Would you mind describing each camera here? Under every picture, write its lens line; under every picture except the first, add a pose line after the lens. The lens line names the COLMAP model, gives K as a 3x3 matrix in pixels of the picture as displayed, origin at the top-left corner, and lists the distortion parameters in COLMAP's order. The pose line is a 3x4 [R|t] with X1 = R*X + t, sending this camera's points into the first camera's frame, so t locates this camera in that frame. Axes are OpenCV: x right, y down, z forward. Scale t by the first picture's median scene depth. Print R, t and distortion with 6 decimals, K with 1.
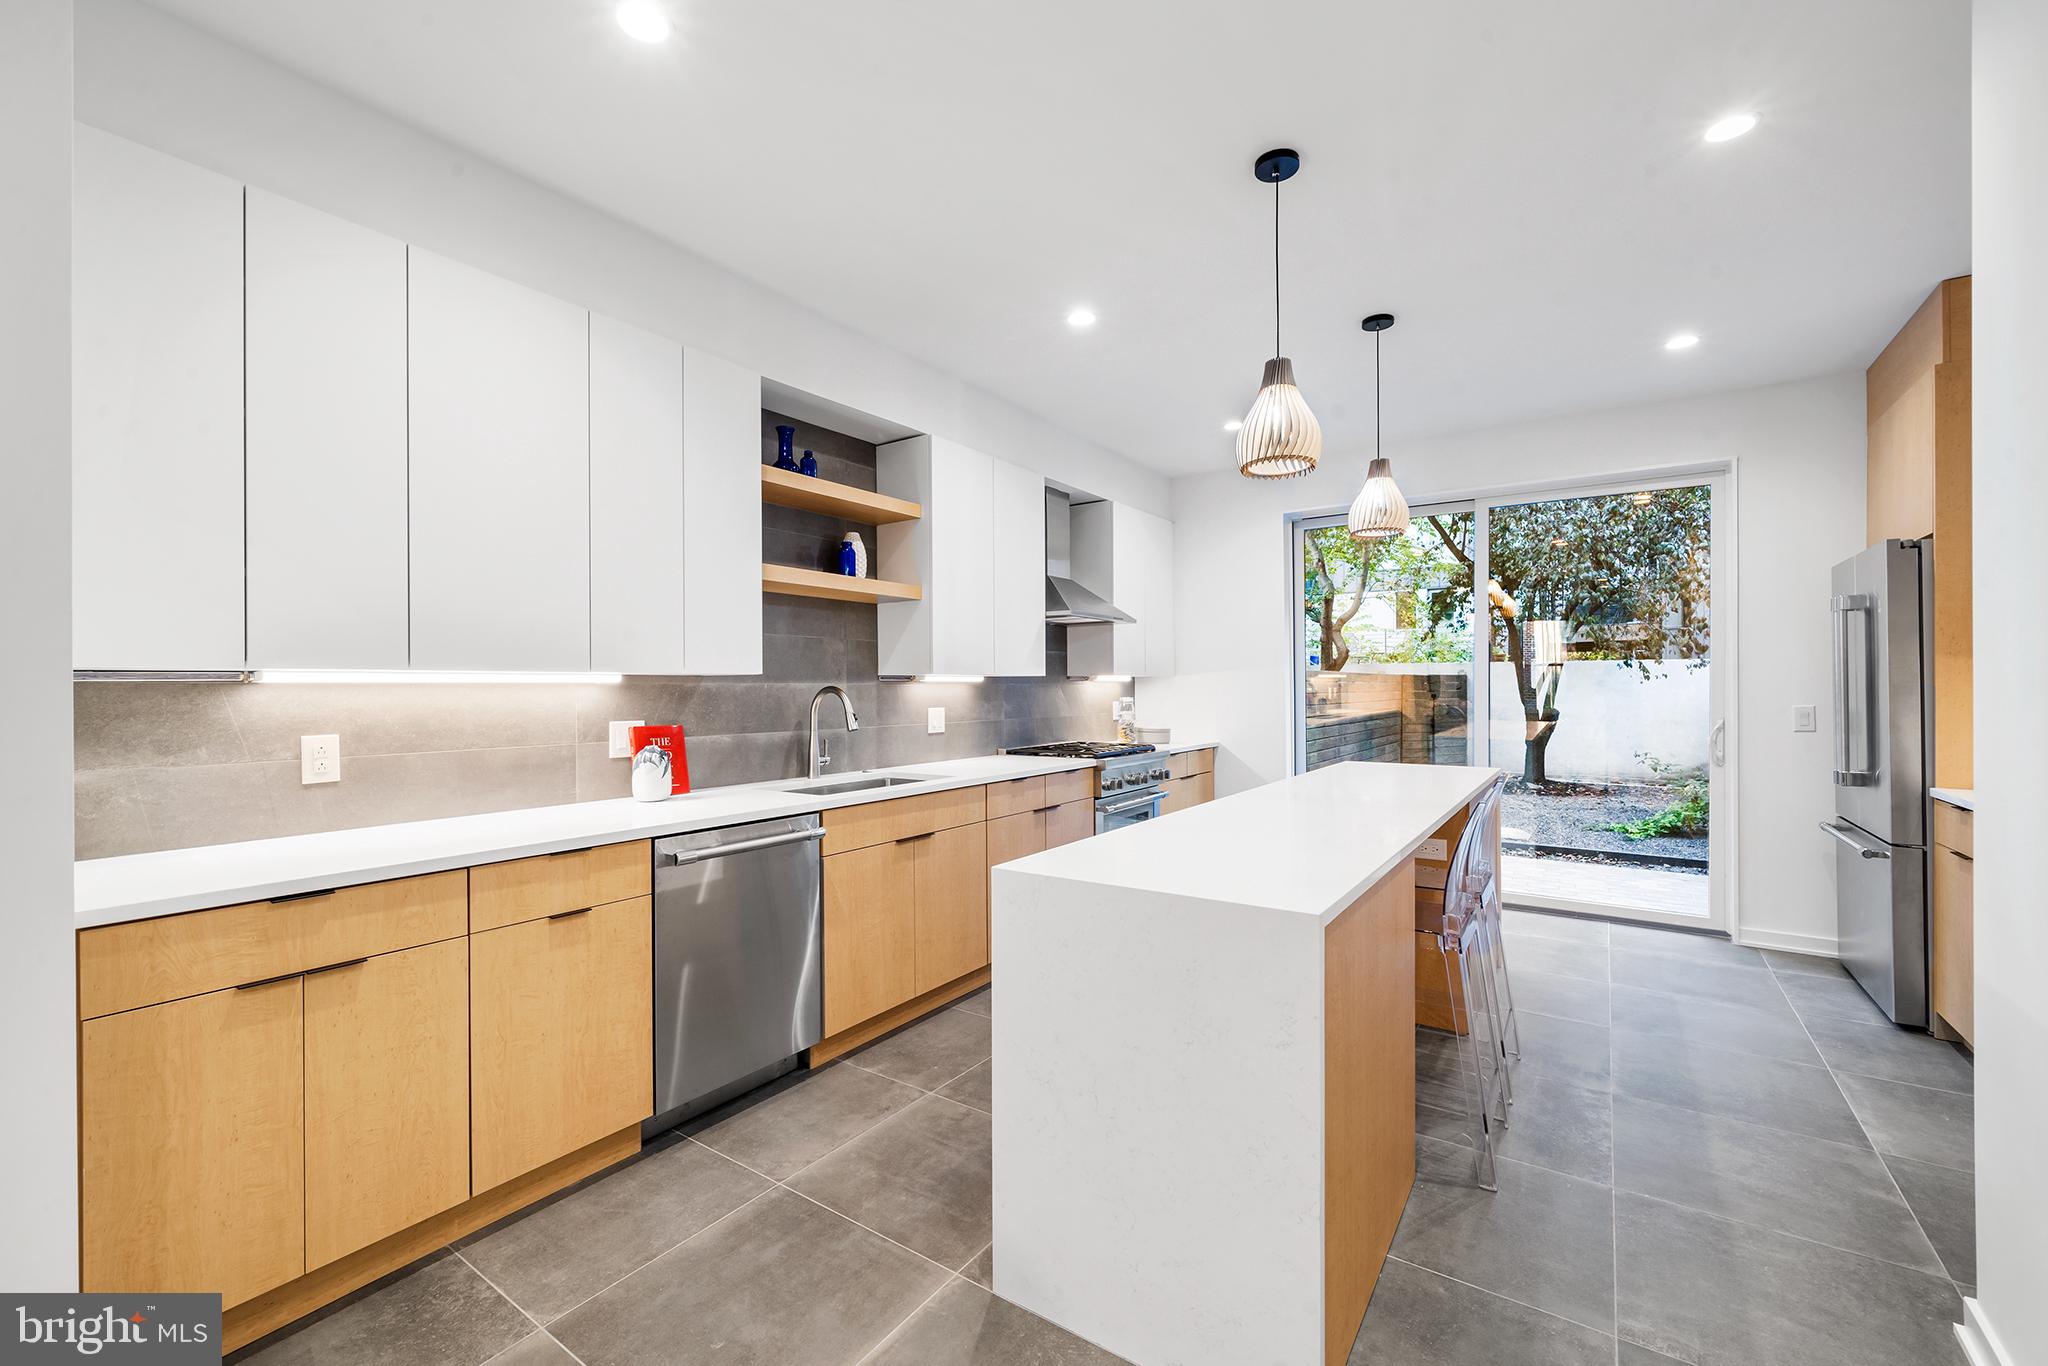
lens RADIAL K [[837.5, 0, 1026.3], [0, 837.5, 688.2], [0, 0, 1]] dist [-0.000653, 0.000161]
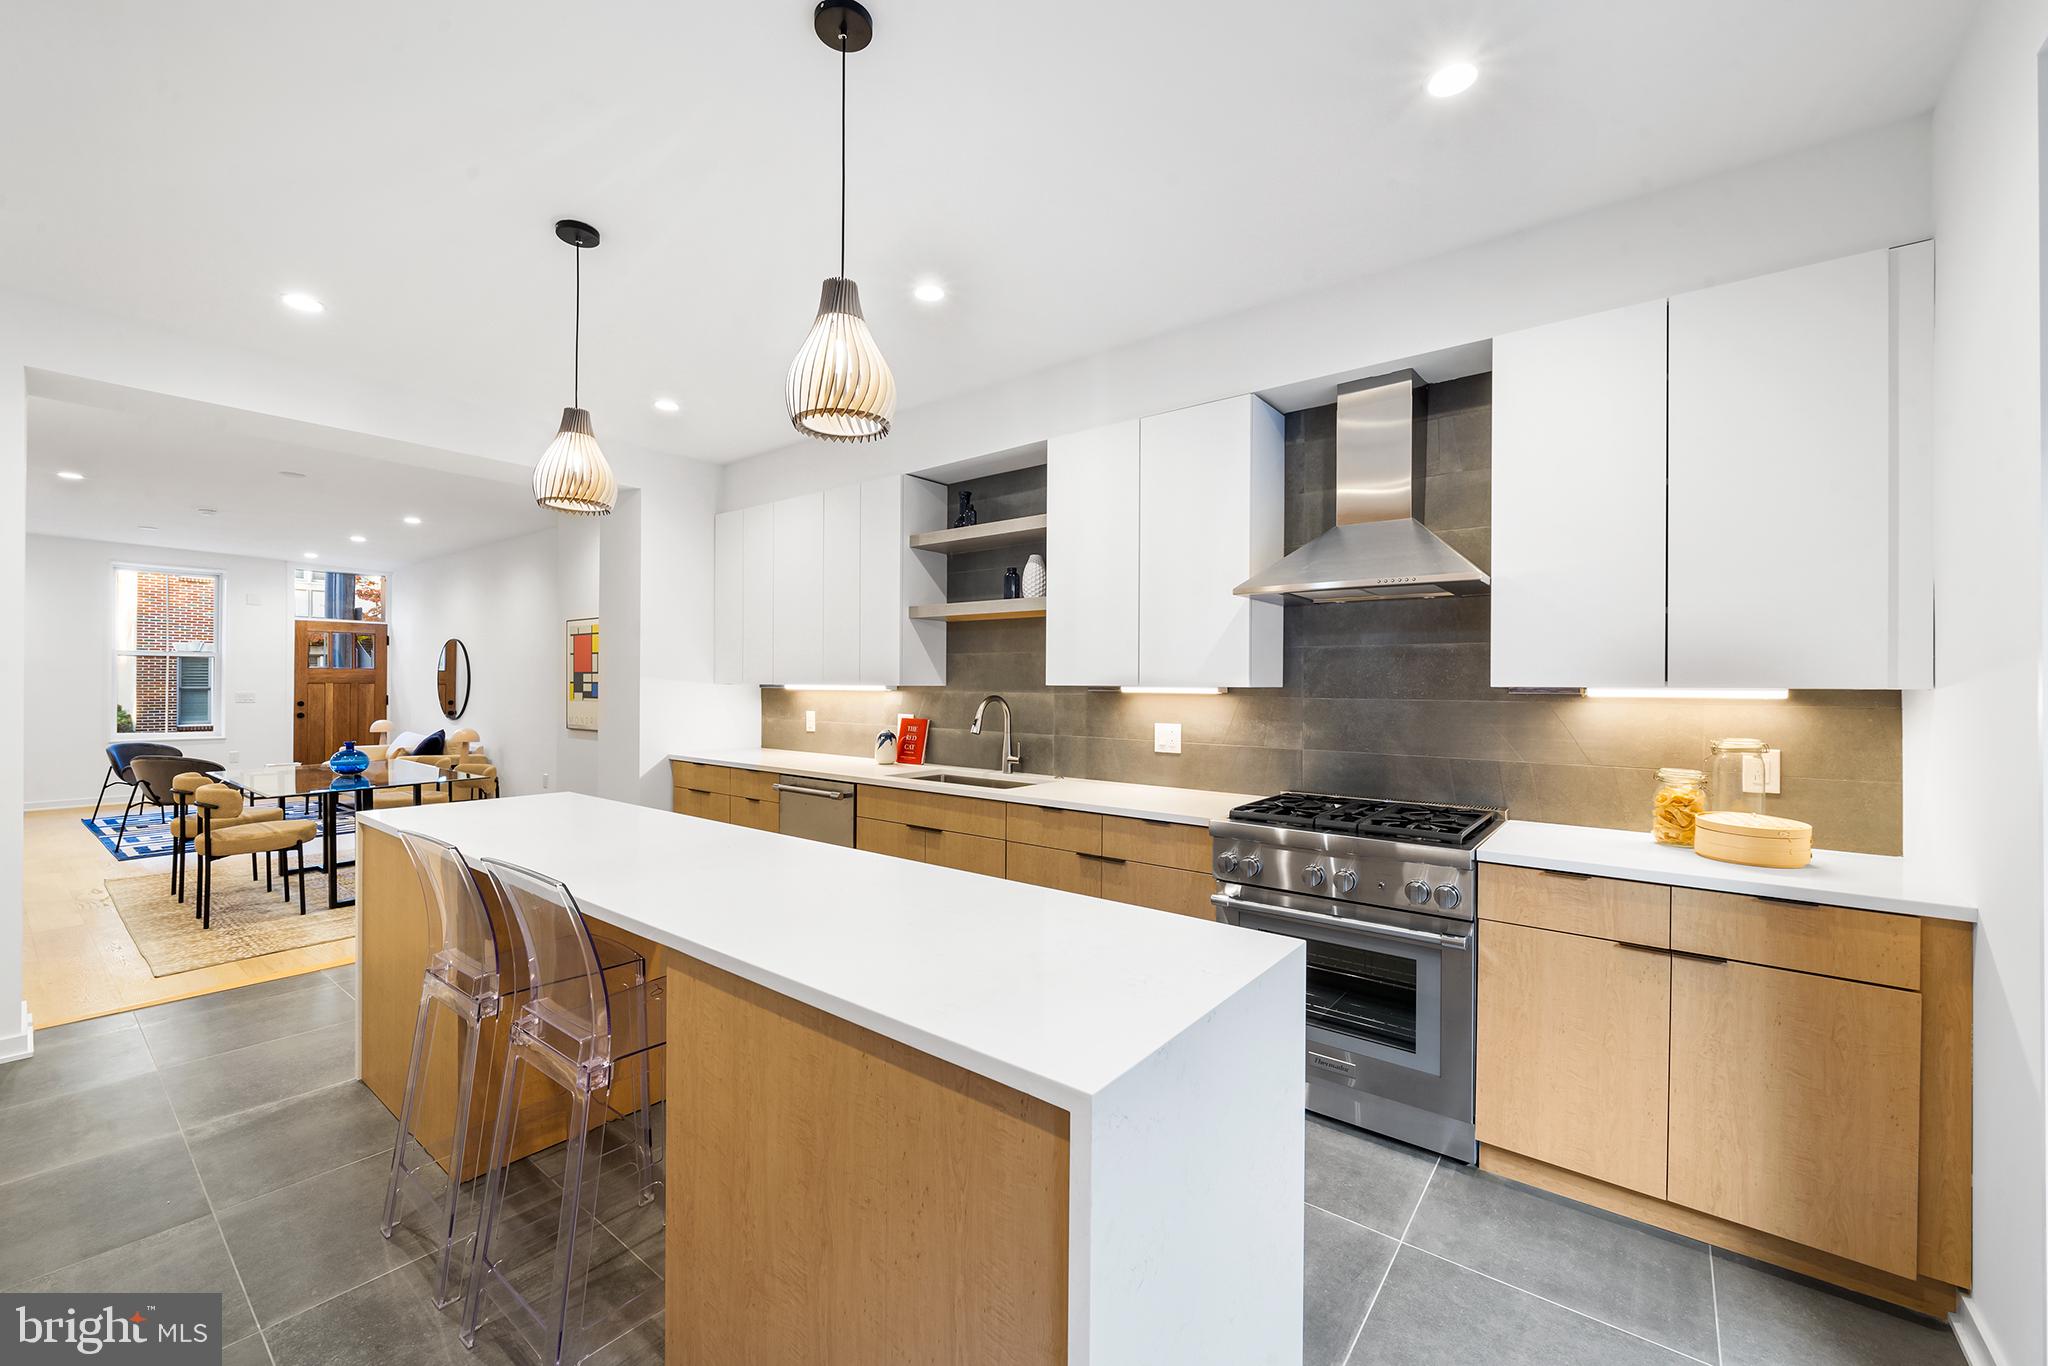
lens RADIAL K [[815.5, 0, 1014.5], [0, 815.5, 681.5], [0, 0, 1]] dist [-0.008865, -0.000179]
pose [[-0.069528, -0.001494, -0.997579, 0.981810], [-0.011266, 0.999936, -0.000713, -0.022621], [0.997516, 0.011189, -0.069540, 1.220961]]
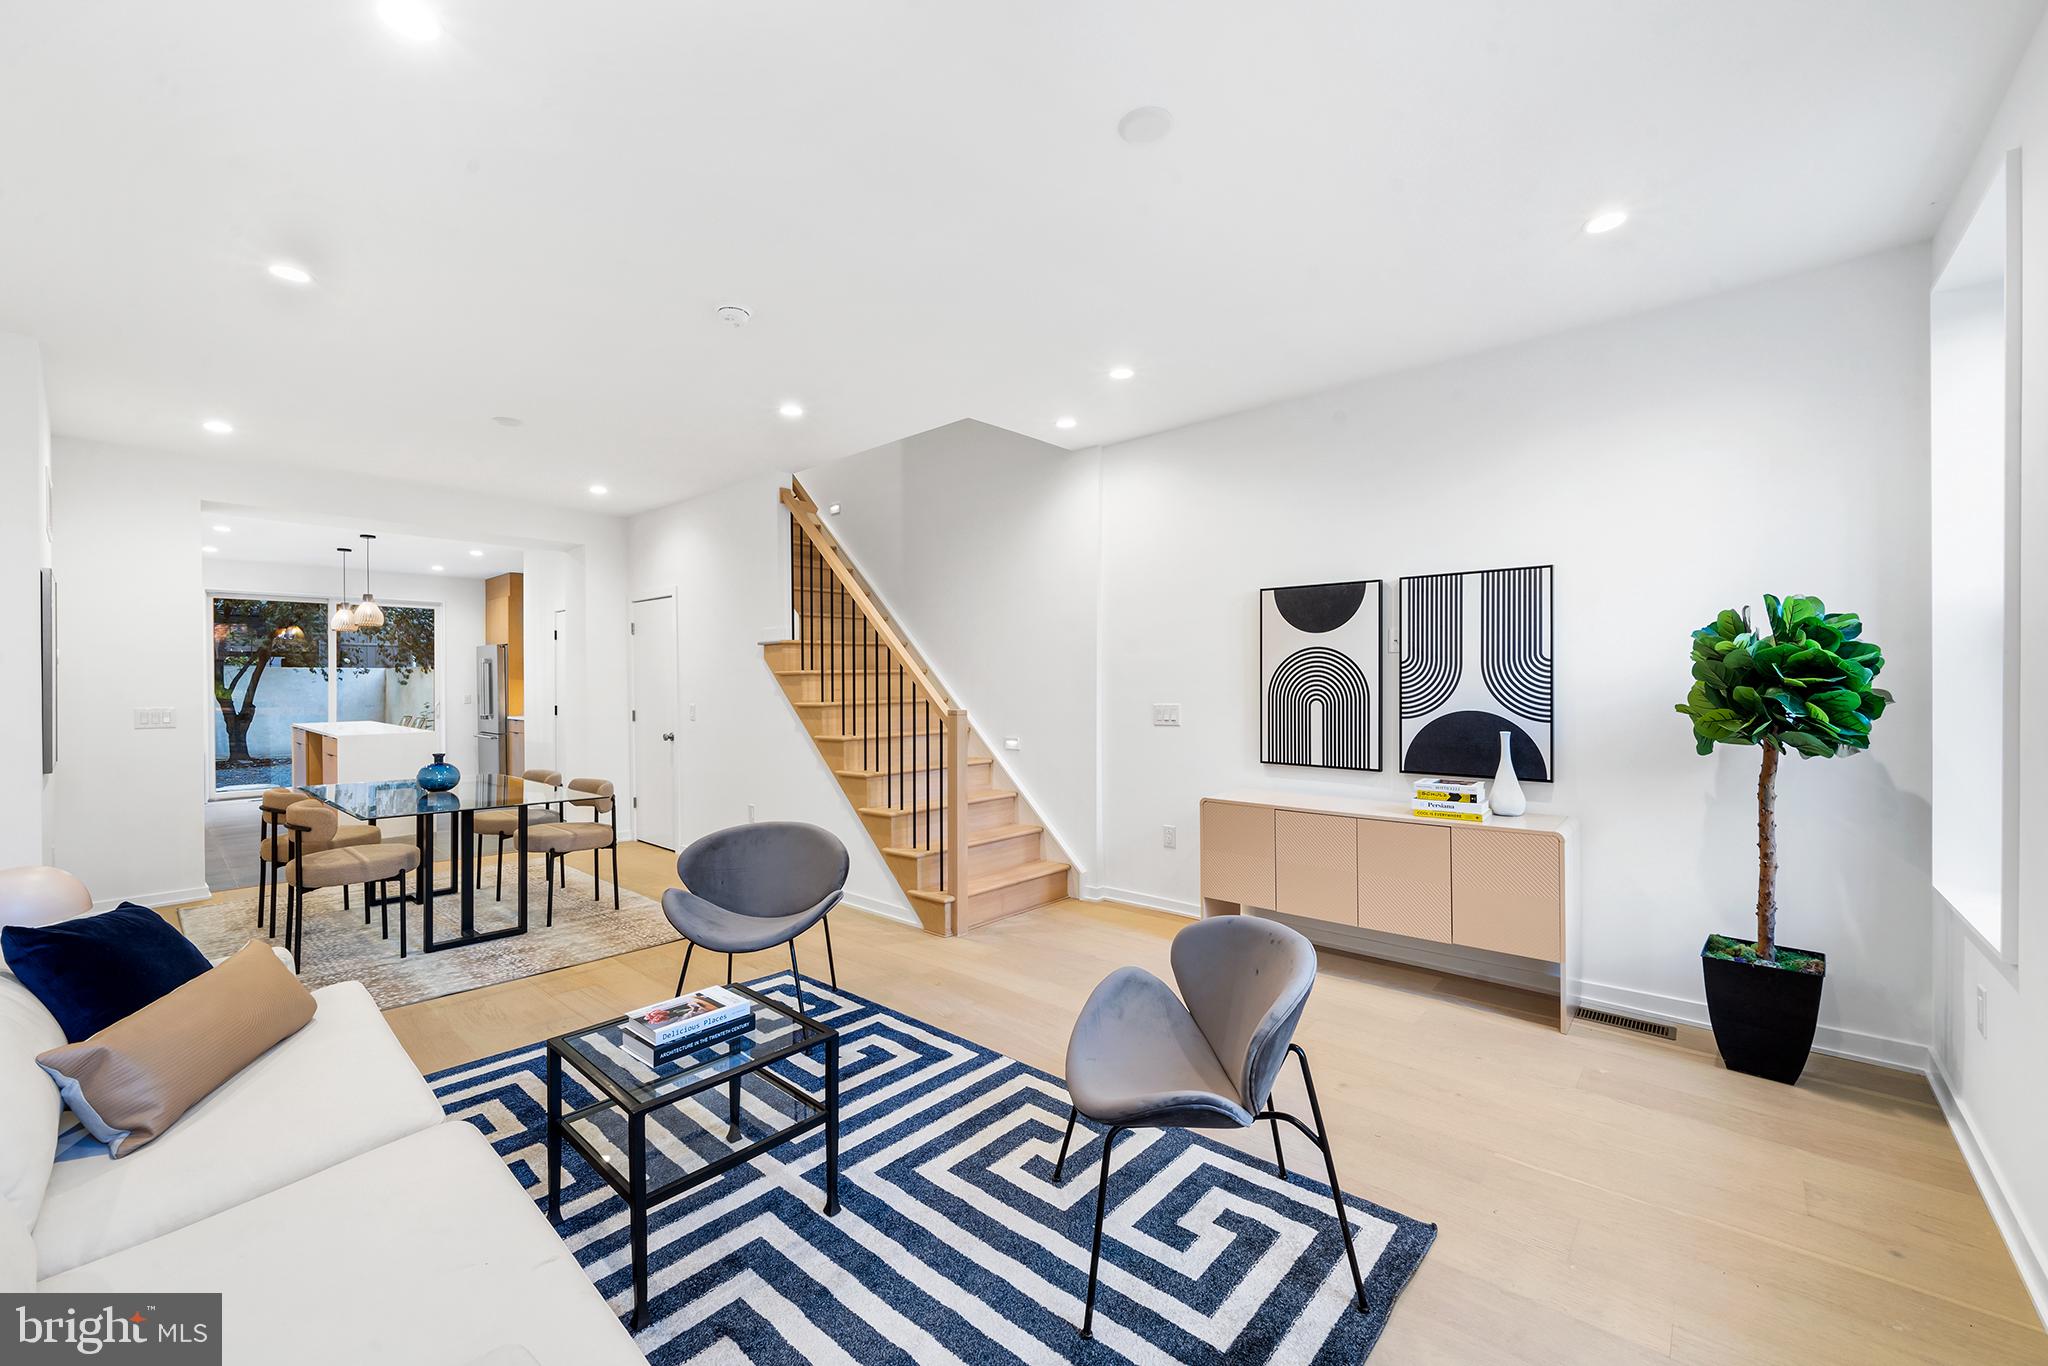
lens RADIAL K [[816.7, 0, 1024.0], [0, 816.7, 683.0], [0, 0, 1]] dist [-0.000549, -0.000042]
pose [[0.134088, 0.000139, 0.990969, -1.982440], [0.005746, 0.999983, -0.000917, -0.005591], [-0.990953, 0.005817, 0.134085, -1.575172]]
